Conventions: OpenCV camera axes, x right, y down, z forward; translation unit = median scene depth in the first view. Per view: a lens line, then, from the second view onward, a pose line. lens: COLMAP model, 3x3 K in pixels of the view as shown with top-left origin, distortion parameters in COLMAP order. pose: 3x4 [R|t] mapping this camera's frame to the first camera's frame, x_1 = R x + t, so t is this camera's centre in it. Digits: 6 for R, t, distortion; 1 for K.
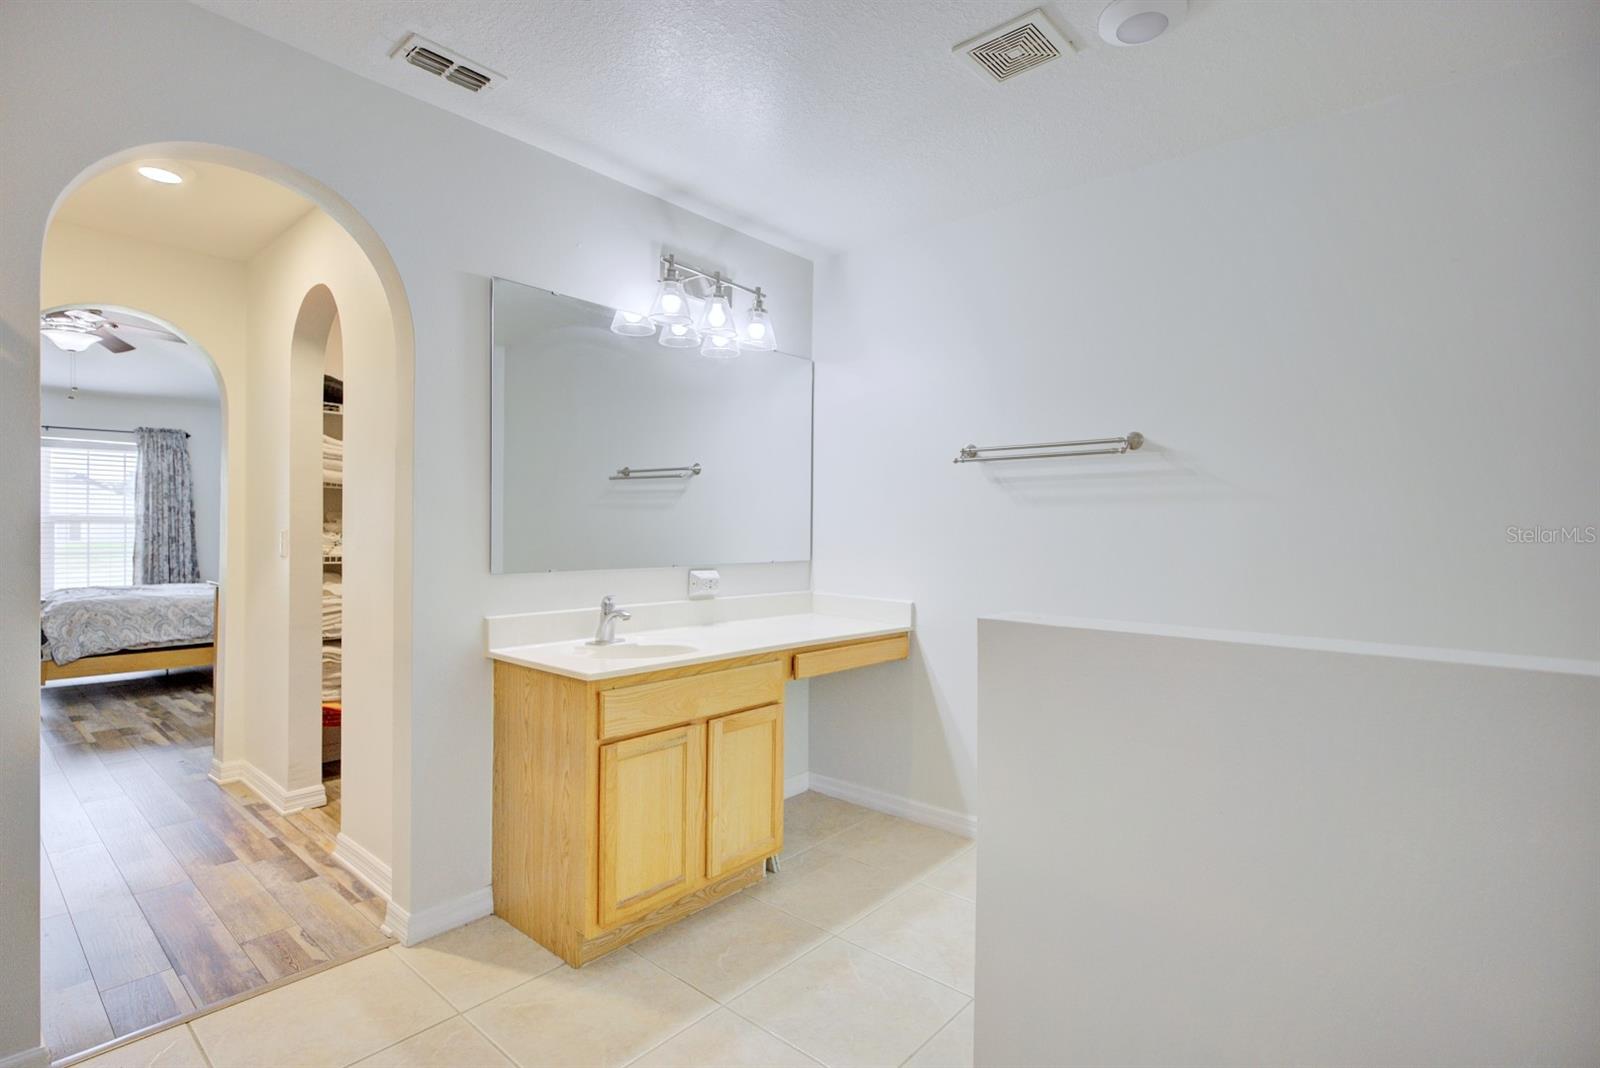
lens RADIAL K [[759.5, 0, 798.4], [0, 759.5, 527.3], [0, 0, 1]] dist [-0.000902, -0.000578]
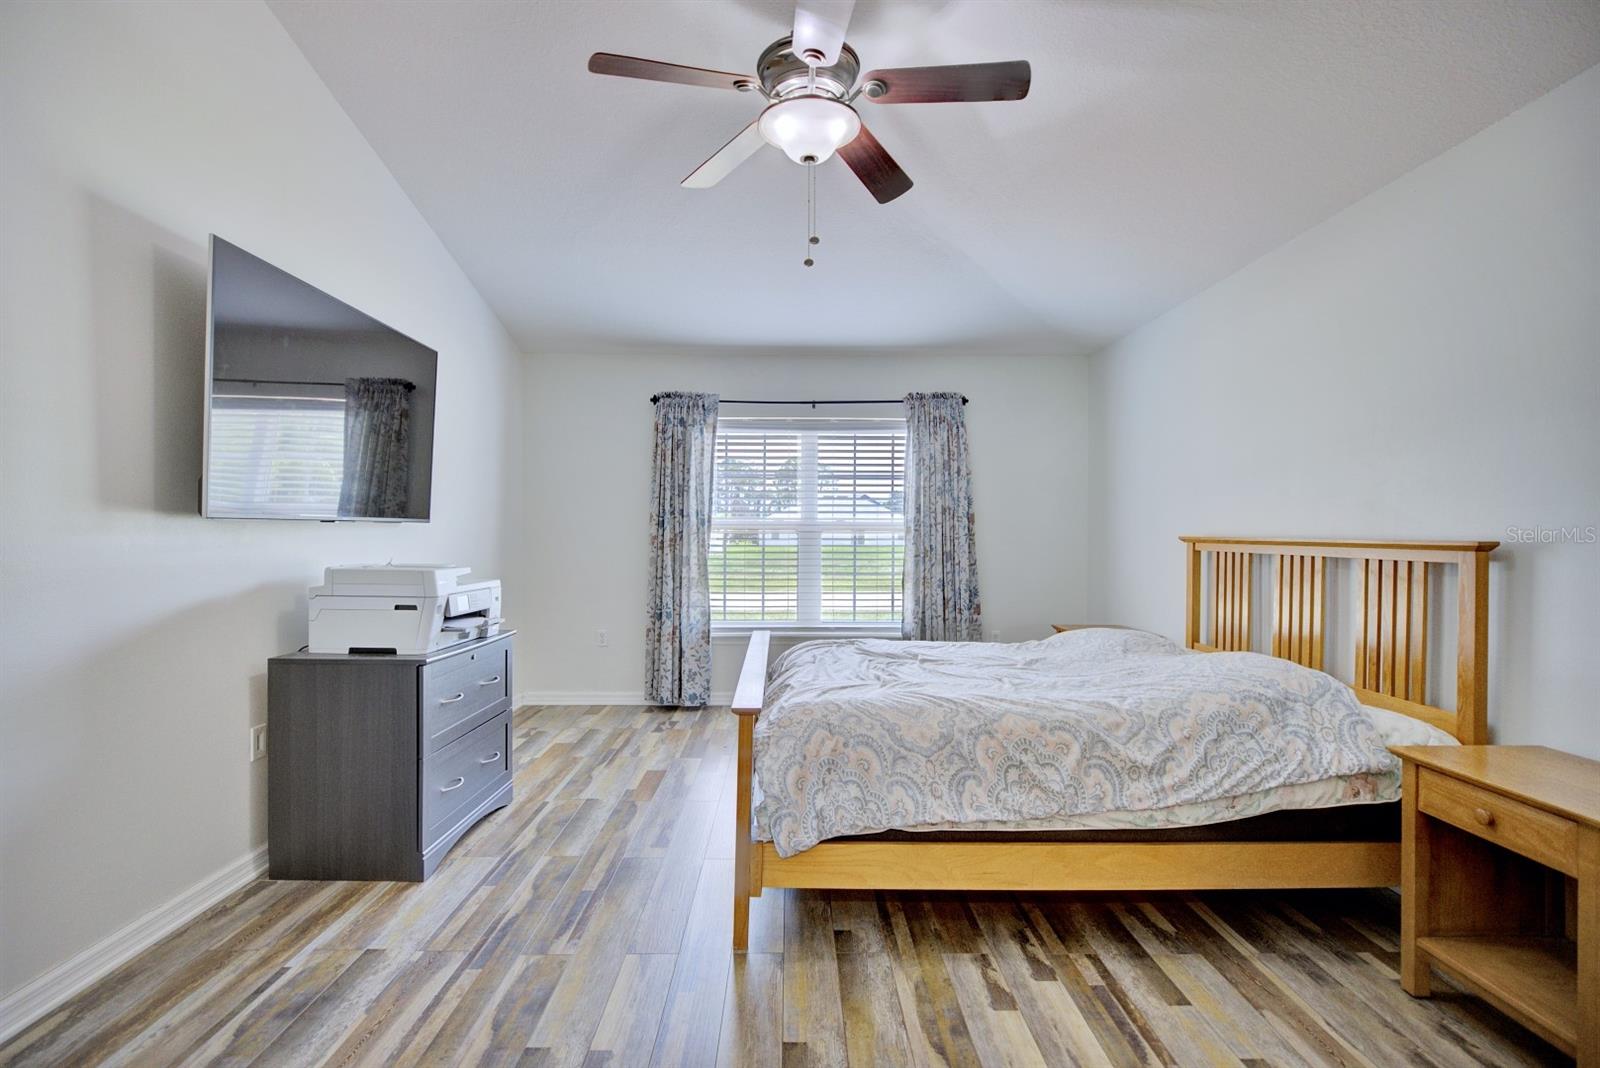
lens RADIAL K [[759.5, 0, 799.2], [0, 759.5, 538.8], [0, 0, 1]] dist [-0.000902, -0.000578]
pose [[0.661849, 0.001772, -0.749635, -0.414533], [0.001923, 0.999990, 0.004062, -0.002174], [0.749634, -0.004130, 0.661839, 0.464603]]
